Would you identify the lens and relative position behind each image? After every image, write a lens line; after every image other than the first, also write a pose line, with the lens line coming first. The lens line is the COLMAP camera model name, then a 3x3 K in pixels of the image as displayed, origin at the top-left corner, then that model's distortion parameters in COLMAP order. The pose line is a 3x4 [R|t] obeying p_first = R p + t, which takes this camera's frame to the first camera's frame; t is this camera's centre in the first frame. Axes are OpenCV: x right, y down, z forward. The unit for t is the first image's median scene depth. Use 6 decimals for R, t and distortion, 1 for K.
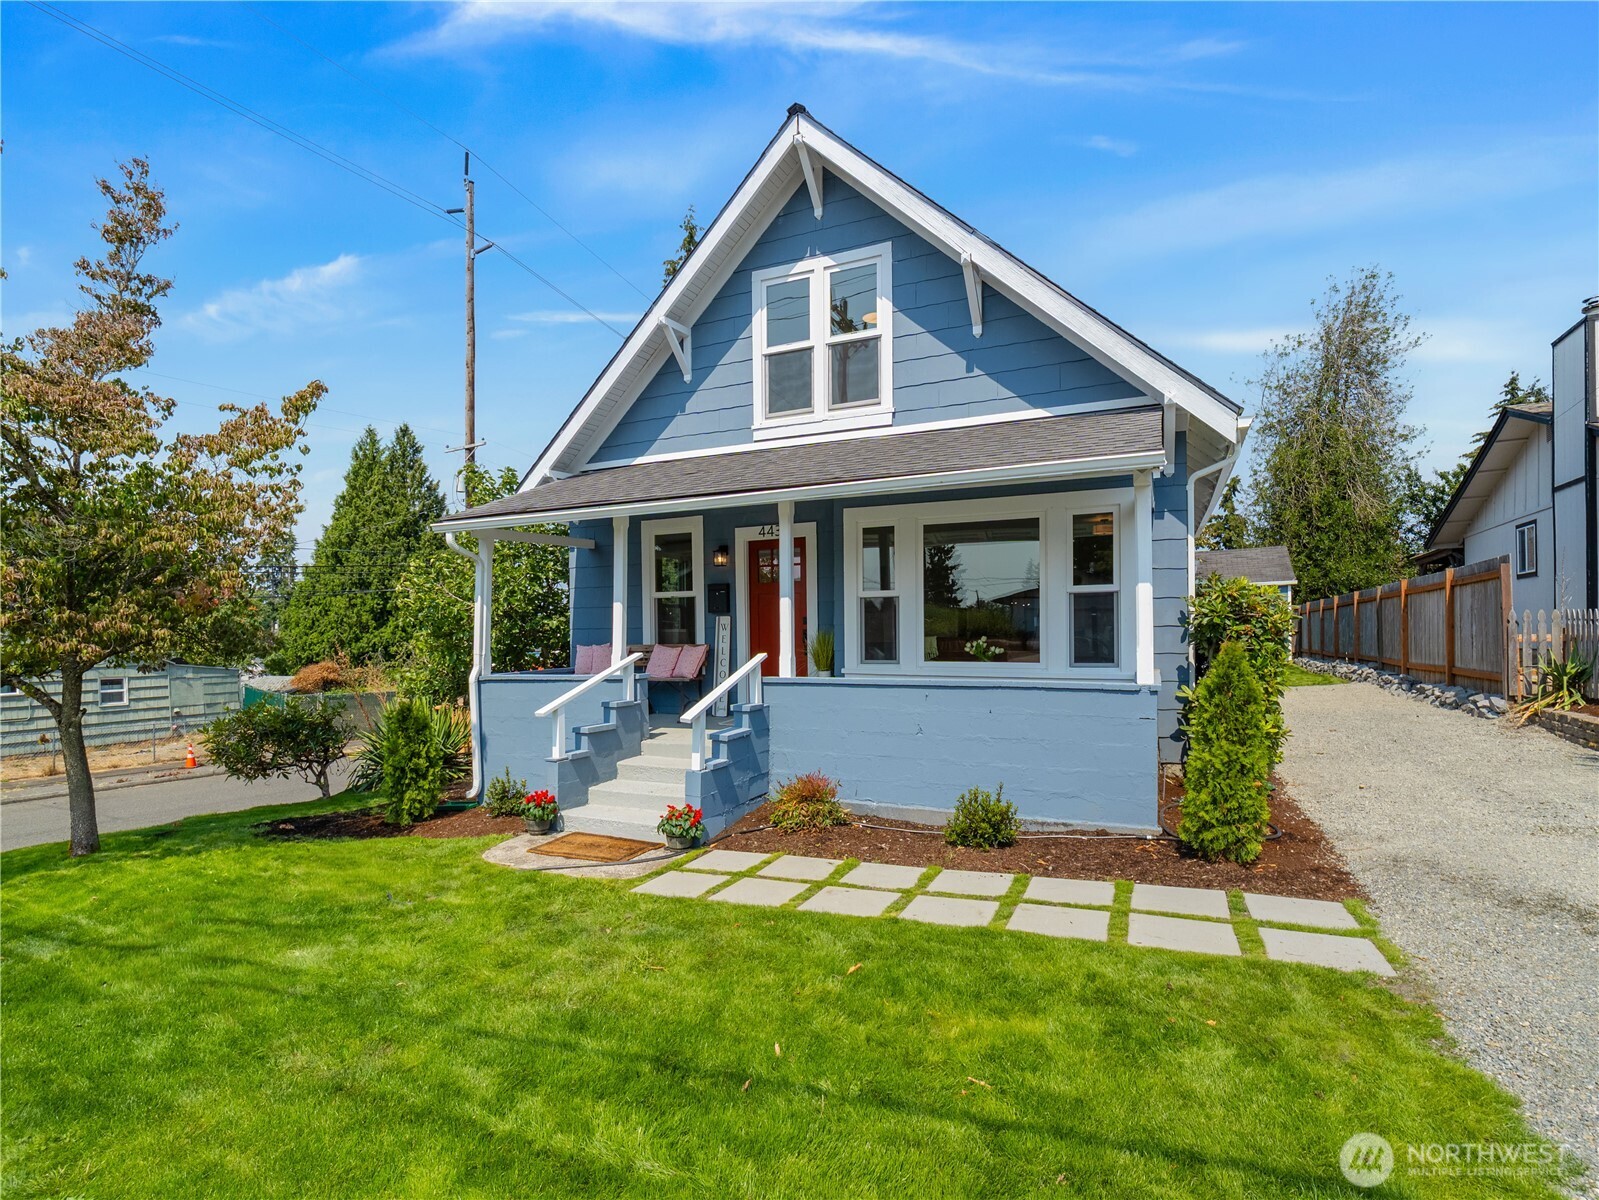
lens RADIAL K [[783.5, 0, 782.3], [0, 783.5, 650.1], [0, 0, 1]] dist [-0.002449, -0.008845]
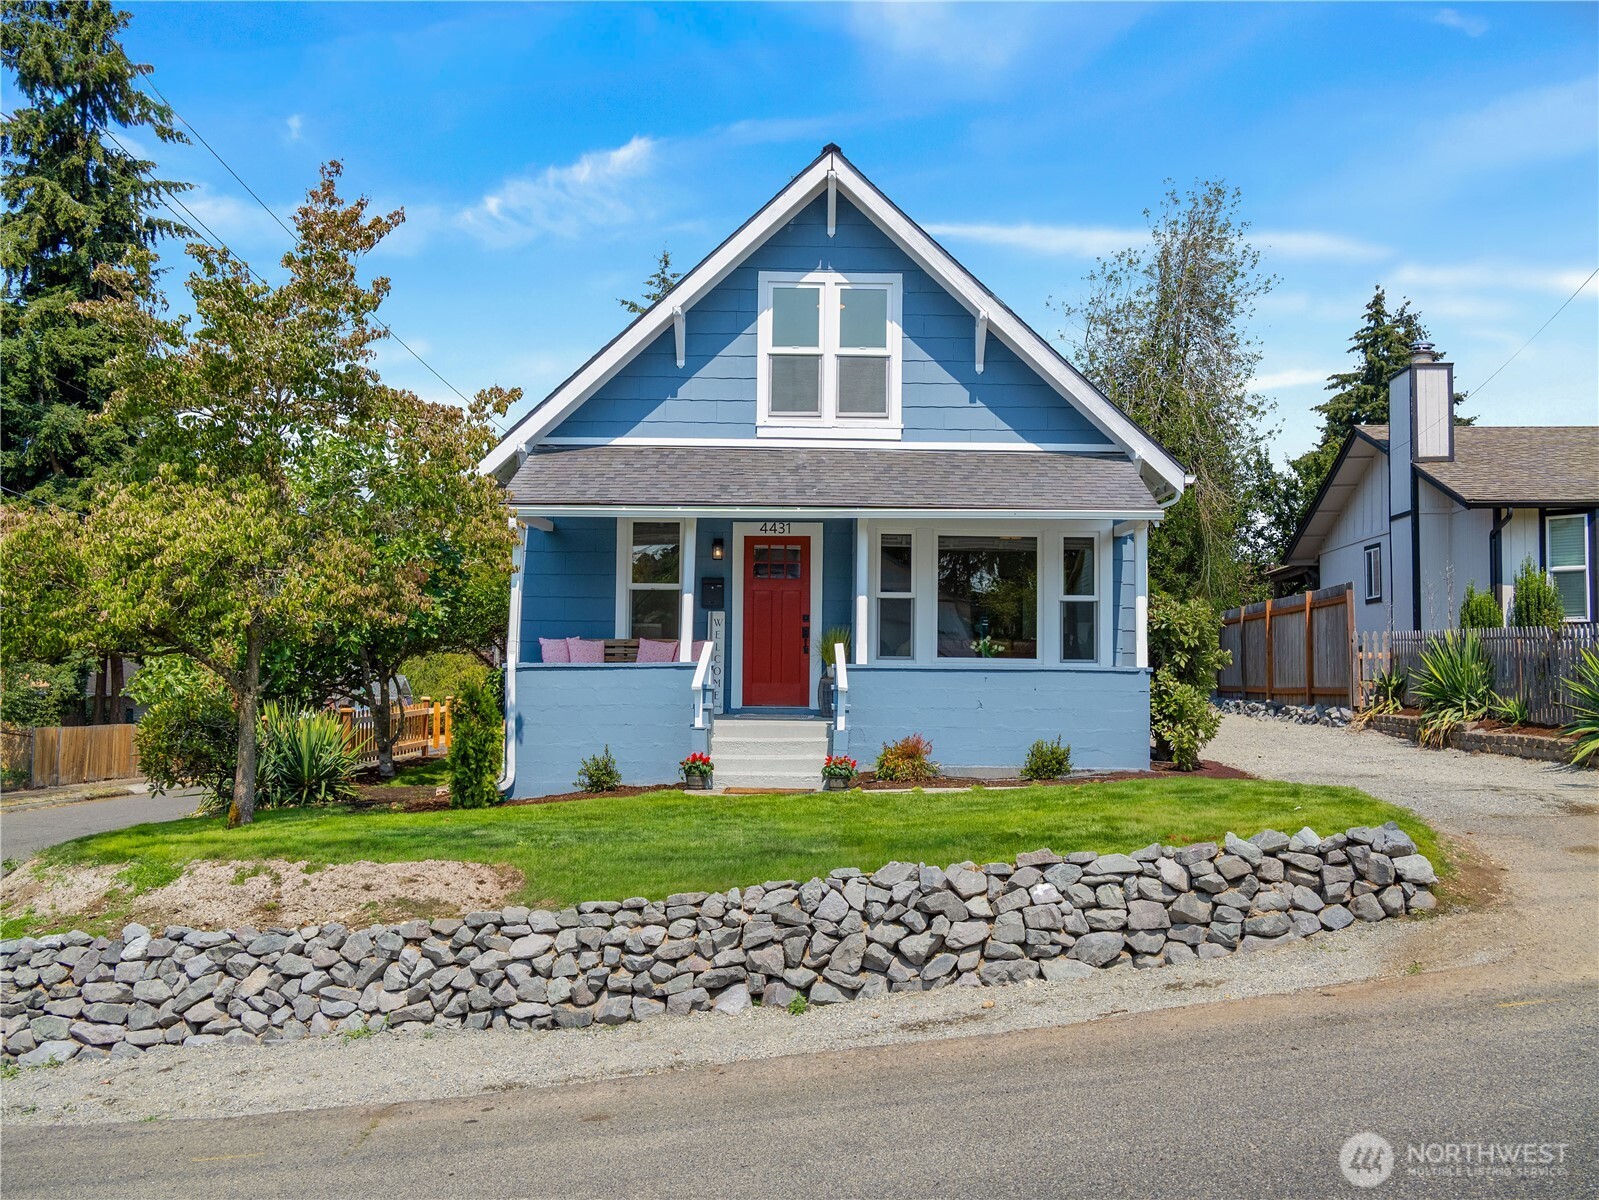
lens RADIAL K [[1654.6, 0, 799.5], [0, 1654.6, 600.0], [0, 0, 1]] dist [-0.013380, -0.012413]
pose [[0.914666, 0.039152, 0.402310, -0.813673], [-0.012168, 0.997514, -0.069413, 0.085010], [-0.404027, 0.058594, 0.912868, -0.922012]]
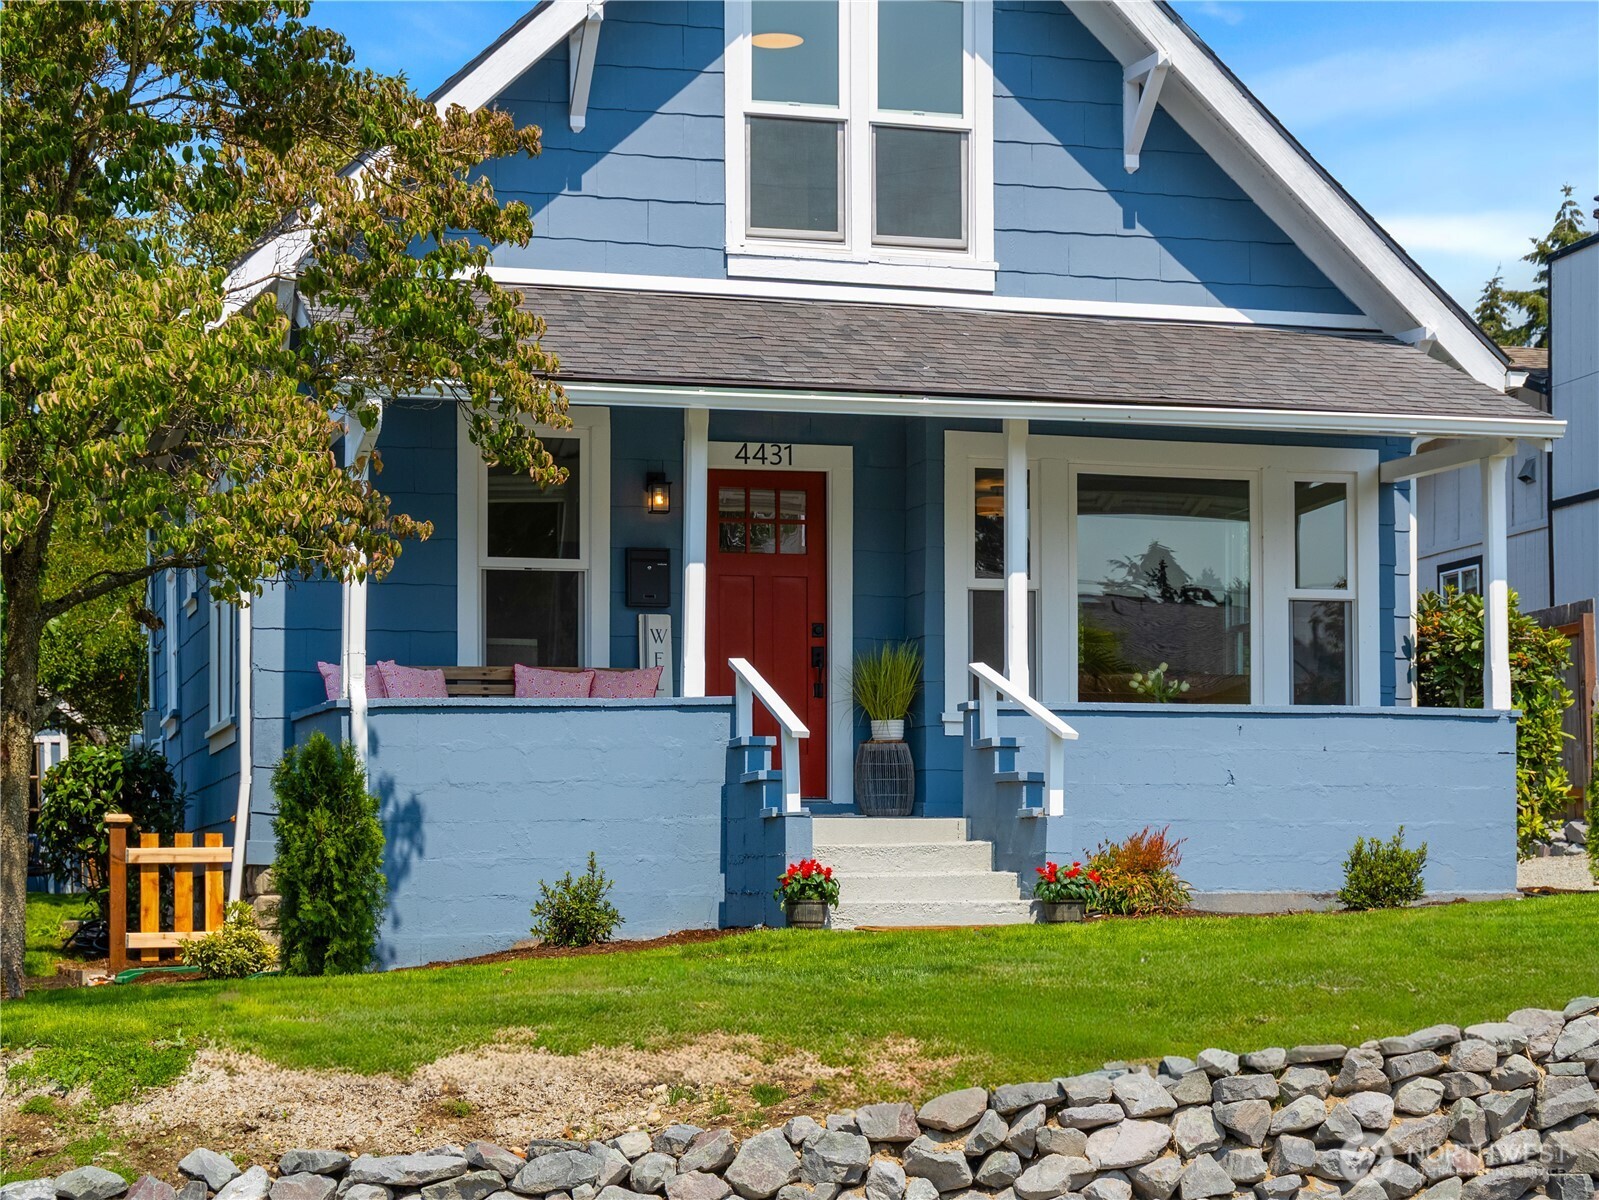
lens RADIAL K [[3063.5, 0, 800.1], [0, 3063.5, 867.0], [0, 0, 1]] dist [0.037190, -0.028271]
pose [[0.765119, 0.012657, 0.643764, -1.268299], [0.007679, 0.999556, -0.028778, 0.176188], [-0.643843, 0.026962, 0.764683, -0.550790]]
